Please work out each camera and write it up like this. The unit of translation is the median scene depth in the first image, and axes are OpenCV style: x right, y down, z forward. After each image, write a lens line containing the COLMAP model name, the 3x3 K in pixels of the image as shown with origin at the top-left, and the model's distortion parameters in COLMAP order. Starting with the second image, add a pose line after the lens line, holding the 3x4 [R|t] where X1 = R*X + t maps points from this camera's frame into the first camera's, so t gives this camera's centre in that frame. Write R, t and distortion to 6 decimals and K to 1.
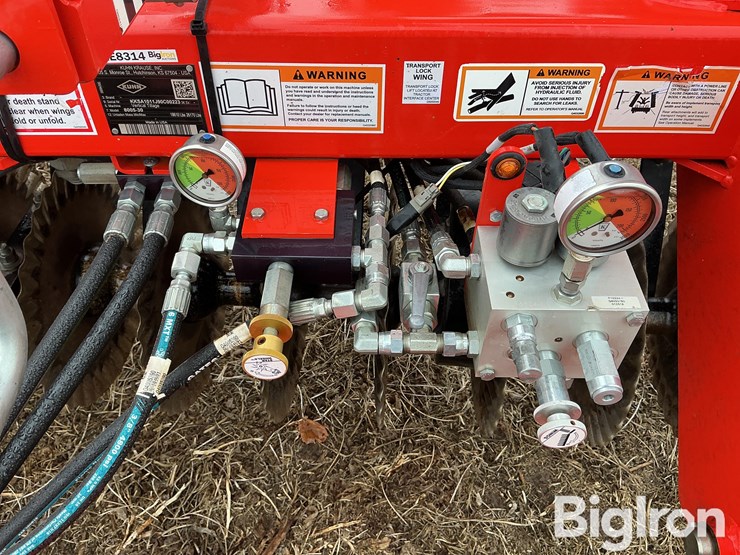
lens RADIAL K [[614.6, 0, 364.8], [0, 614.6, 278.2], [0, 0, 1]] dist [0.098820, -0.197519]
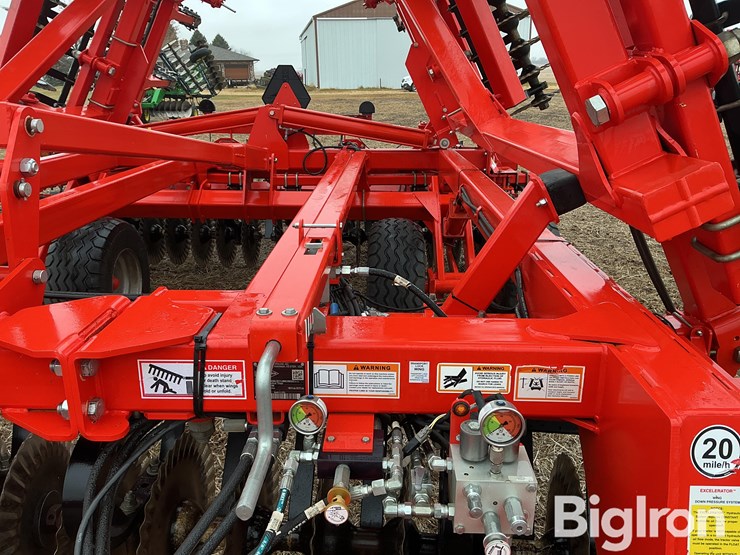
lens RADIAL K [[614.6, 0, 375.9], [0, 614.6, 272.5], [0, 0, 1]] dist [0.098820, -0.197519]
pose [[0.999917, 0.005908, -0.011437, -0.022969], [-0.010801, 0.868410, -0.495729, 0.375349], [0.007003, 0.495811, 0.868402, -0.842101]]
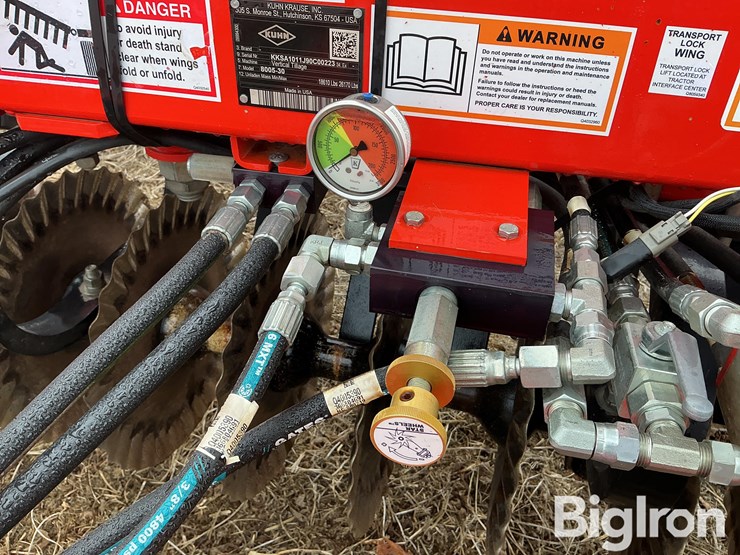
lens RADIAL K [[614.6, 0, 363.9], [0, 614.6, 275.4], [0, 0, 1]] dist [0.098820, -0.197519]
pose [[0.978305, 0.137646, -0.154831, -0.114298], [-0.163412, 0.972093, -0.168322, 0.082565], [0.127342, 0.189971, 0.973496, 0.333907]]
